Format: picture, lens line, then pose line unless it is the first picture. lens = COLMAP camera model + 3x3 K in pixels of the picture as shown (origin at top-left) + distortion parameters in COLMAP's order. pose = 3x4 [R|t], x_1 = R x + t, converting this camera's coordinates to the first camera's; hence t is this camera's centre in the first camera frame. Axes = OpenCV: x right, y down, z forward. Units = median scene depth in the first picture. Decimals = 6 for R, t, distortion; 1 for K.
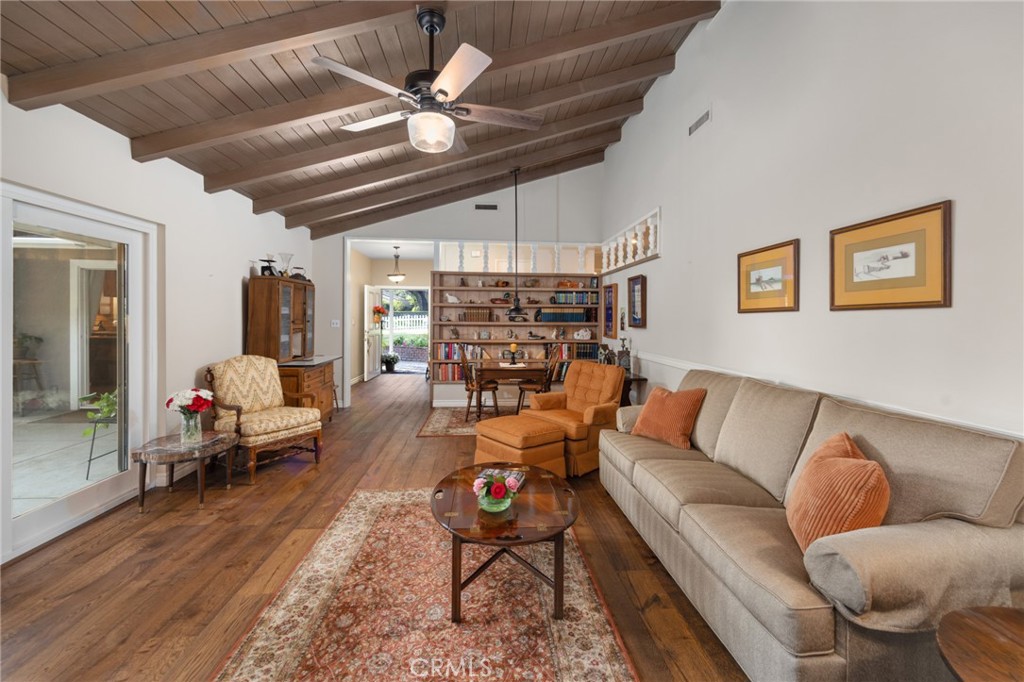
lens RADIAL K [[422.8, 0, 512.1], [0, 422.8, 332.3], [0, 0, 1]] dist [-0.000883, -0.000154]
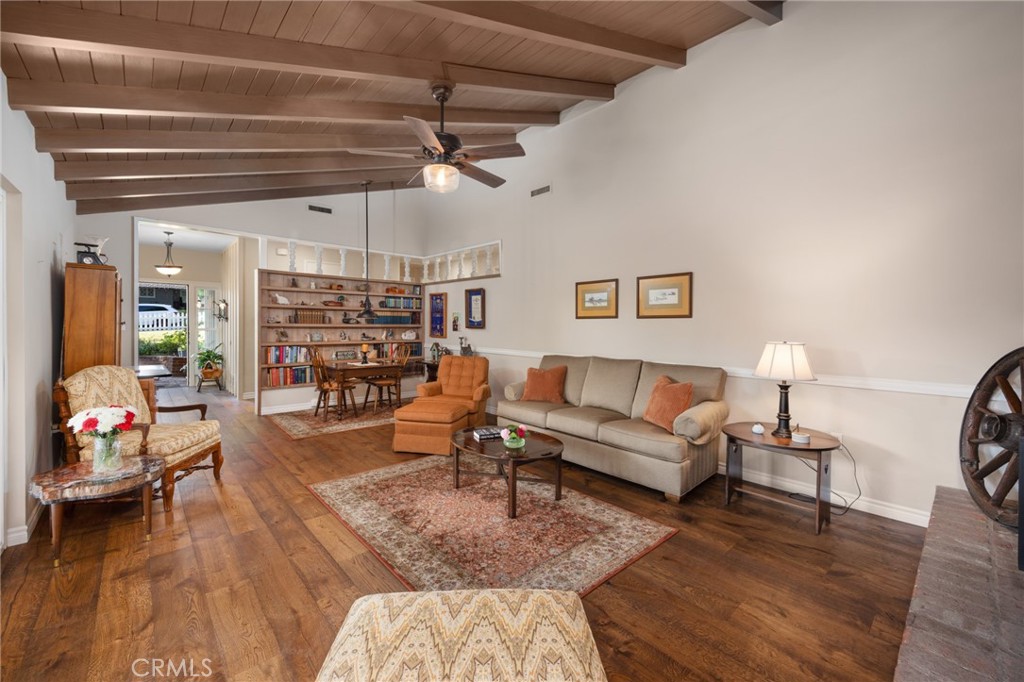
lens RADIAL K [[412.7, 0, 512.0], [0, 412.7, 341.0], [0, 0, 1]] dist [0.000976, 0.000071]
pose [[0.791338, -0.023973, 0.610909, -0.373684], [0.014340, 0.999684, 0.020655, 0.002583], [-0.611211, -0.007585, 0.791431, -0.066520]]
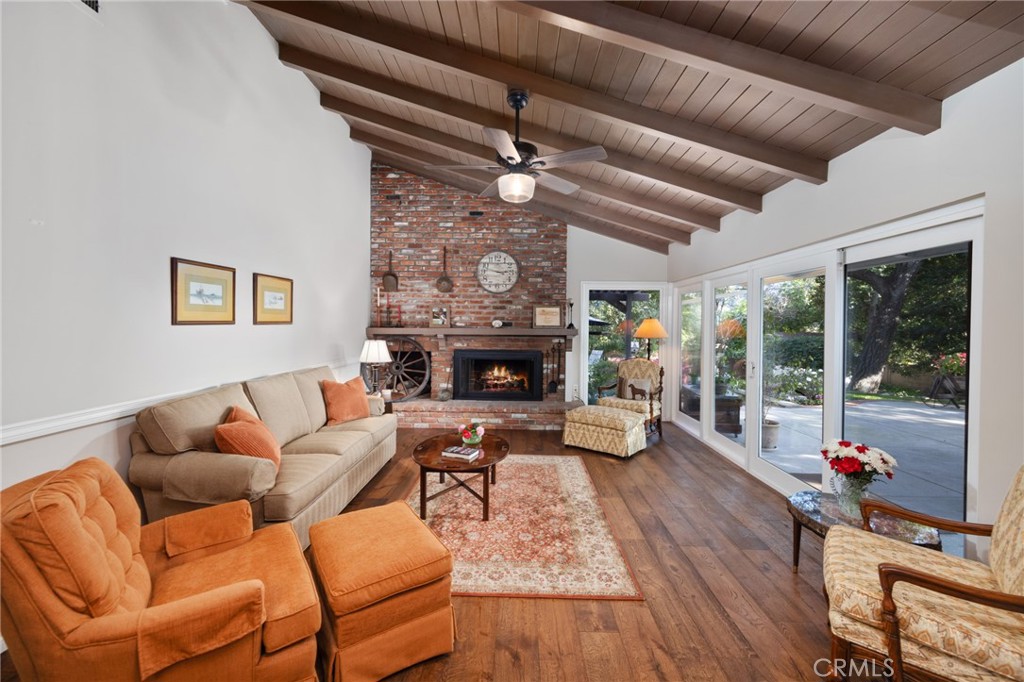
lens RADIAL K [[415.5, 0, 506.6], [0, 415.5, 342.3], [0, 0, 1]] dist [0.002062, 0.000300]
pose [[-0.994823, -0.018515, 0.099922, -0.137989], [-0.010997, 0.997102, 0.075276, -0.047684], [-0.101027, 0.073787, -0.992144, 1.044857]]
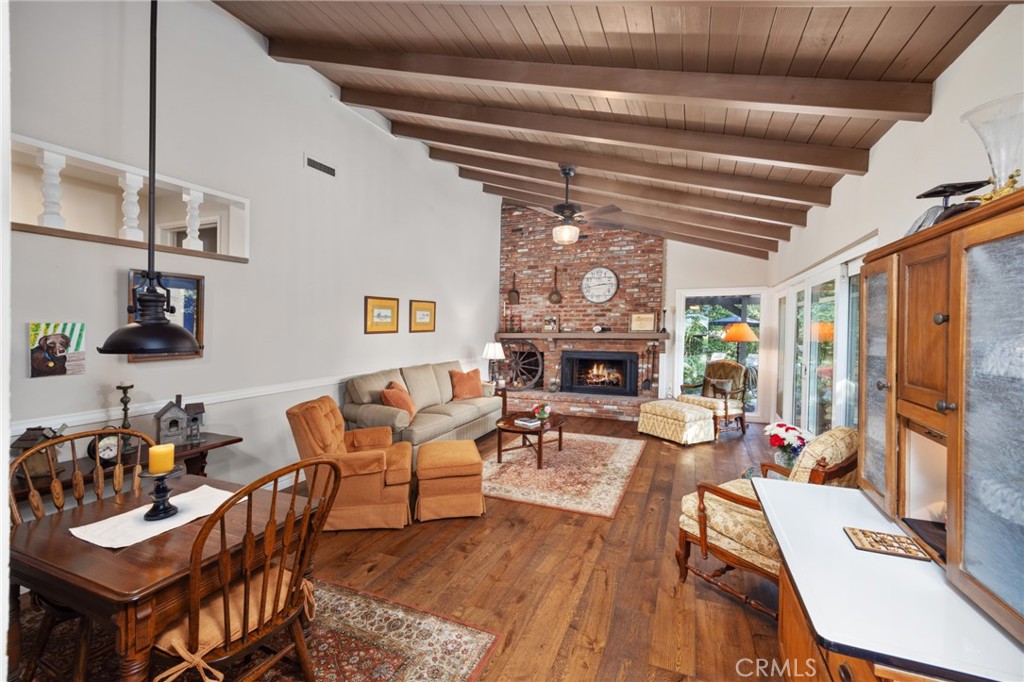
lens RADIAL K [[407.0, 0, 509.4], [0, 407.0, 364.1], [0, 0, 1]] dist [-0.000219, -0.000001]
pose [[-0.878724, -0.045966, 0.475112, -0.378947], [0.013970, 0.992449, 0.121856, -0.064527], [-0.477126, 0.113715, -0.871447, 1.208733]]
